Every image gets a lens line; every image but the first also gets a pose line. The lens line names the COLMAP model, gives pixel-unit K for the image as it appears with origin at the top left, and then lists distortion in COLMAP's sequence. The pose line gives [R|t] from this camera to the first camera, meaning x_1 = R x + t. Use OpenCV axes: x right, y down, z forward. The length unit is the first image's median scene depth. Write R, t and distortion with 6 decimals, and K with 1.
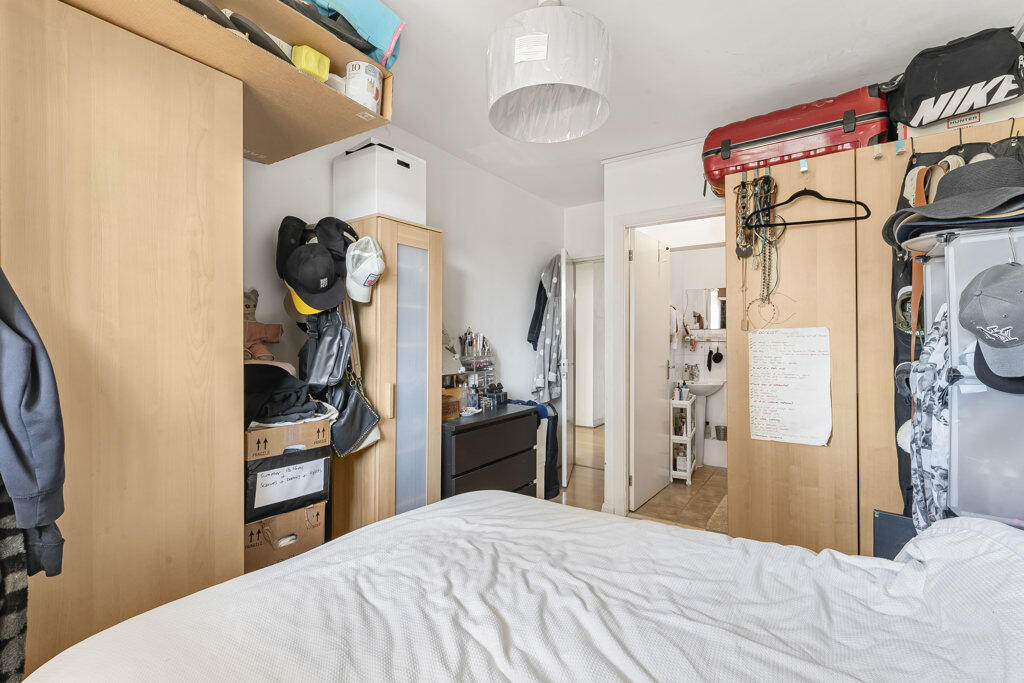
lens RADIAL K [[425.0, 0, 510.9], [0, 425.0, 336.8], [0, 0, 1]] dist [0.002642, -0.000333]
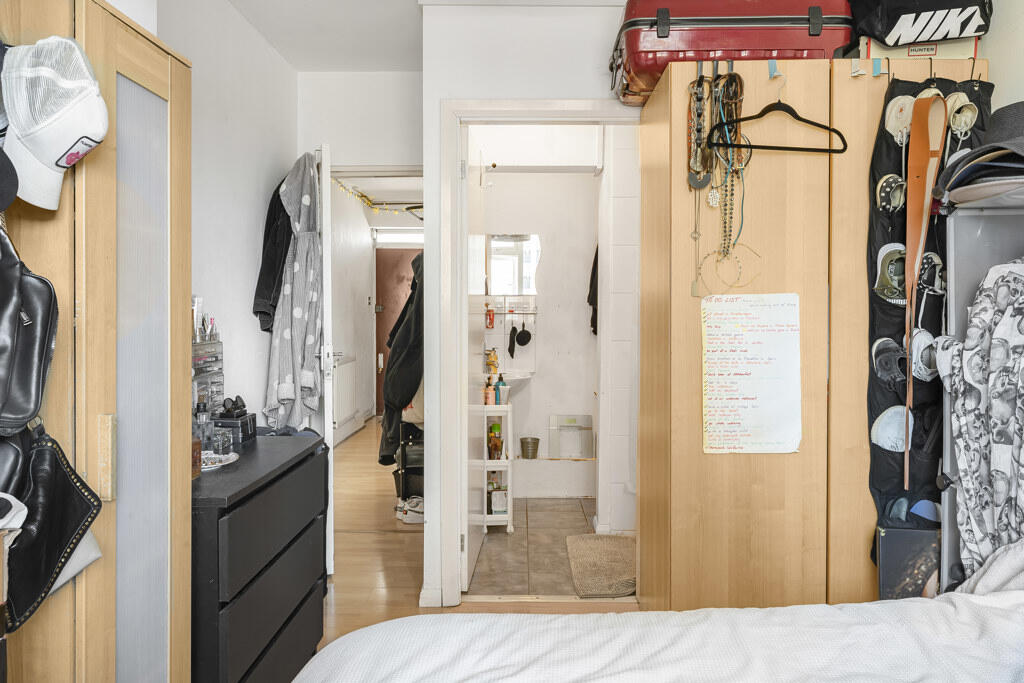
lens RADIAL K [[684.0, 0, 476.7], [0, 684.0, 322.8], [0, 0, 1]] dist [0.003609, -0.005452]
pose [[0.843679, -0.007698, 0.536793, -0.353759], [-0.004600, 0.999757, 0.021567, 0.005537], [-0.536828, -0.020665, 0.843438, 0.275890]]
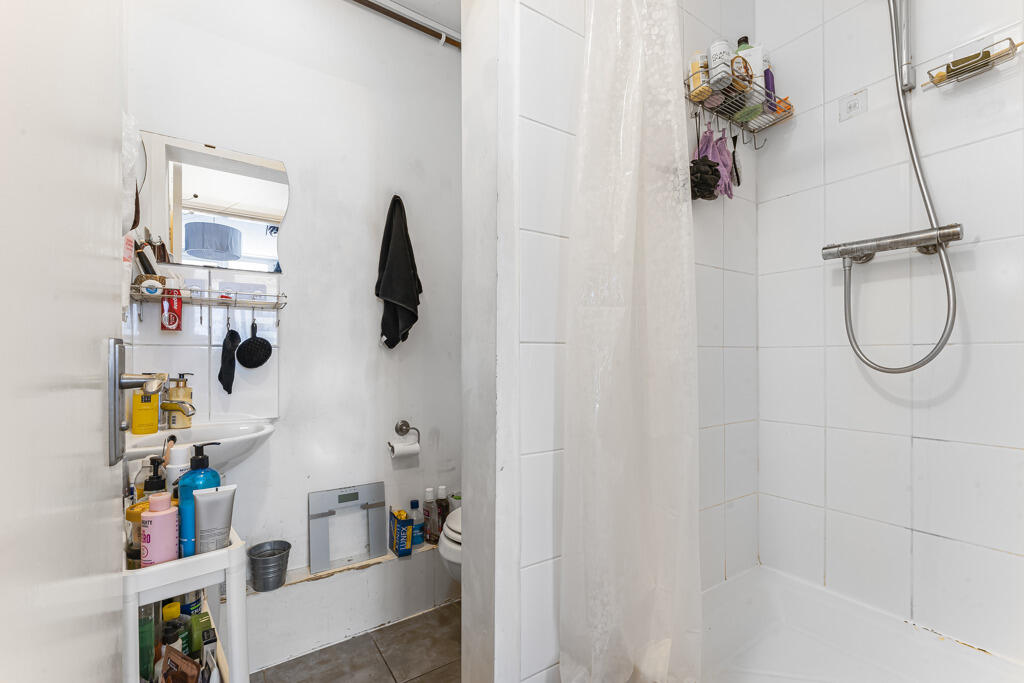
lens RADIAL K [[425.0, 0, 495.2], [0, 425.0, 357.7], [0, 0, 1]] dist [0.002642, -0.000333]
pose [[0.356241, -0.004400, 0.934384, 0.516904], [-0.005319, 0.999963, 0.006737, 0.111310], [-0.934379, -0.007370, 0.356205, 1.540247]]
